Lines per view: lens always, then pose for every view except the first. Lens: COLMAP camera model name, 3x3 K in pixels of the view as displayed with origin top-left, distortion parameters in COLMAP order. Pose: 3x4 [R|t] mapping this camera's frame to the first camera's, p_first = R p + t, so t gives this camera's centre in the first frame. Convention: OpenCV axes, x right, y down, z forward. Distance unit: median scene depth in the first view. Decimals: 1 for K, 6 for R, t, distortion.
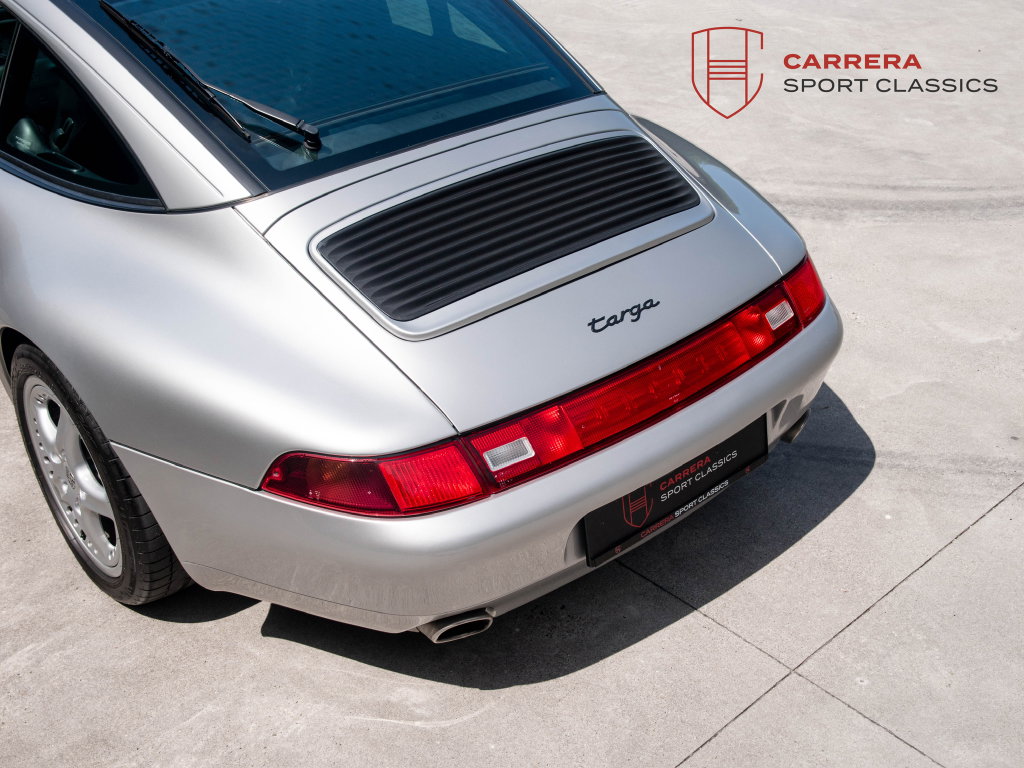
lens RADIAL K [[1182.9, 0, 569.7], [0, 1182.9, 373.6], [0, 0, 1]] dist [0.048956, 0.000000]
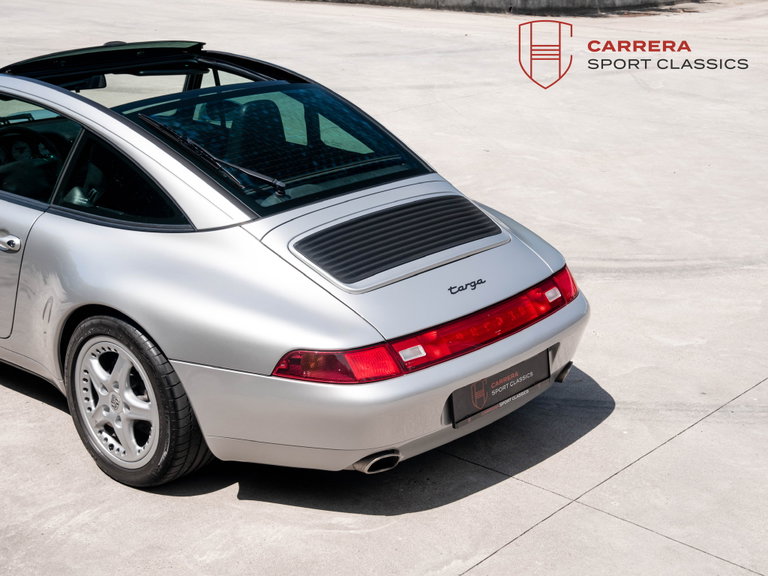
lens RADIAL K [[1252.3, 0, 419.7], [0, 1252.3, 276.3], [0, 0, 1]] dist [0.216454, 0.000000]
pose [[0.994228, -0.006810, 0.107071, -0.208779], [0.028681, 0.978532, -0.204089, 0.294052], [-0.103383, 0.205982, 0.973079, -0.743906]]
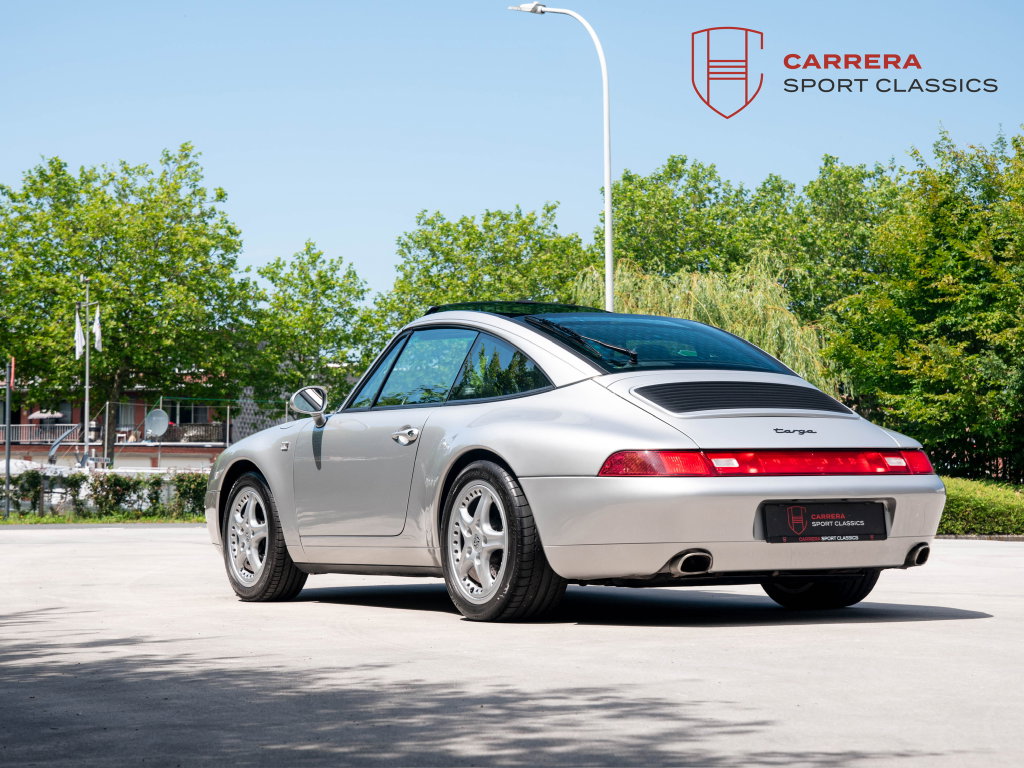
lens RADIAL K [[2032.2, 0, 514.8], [0, 2032.2, 380.2], [0, 0, 1]] dist [0.337844, 0.000000]
pose [[0.977240, 0.006239, -0.212045, 0.280197], [-0.119519, 0.842015, -0.526047, 1.530739], [0.175264, 0.539418, 0.823596, -1.654582]]
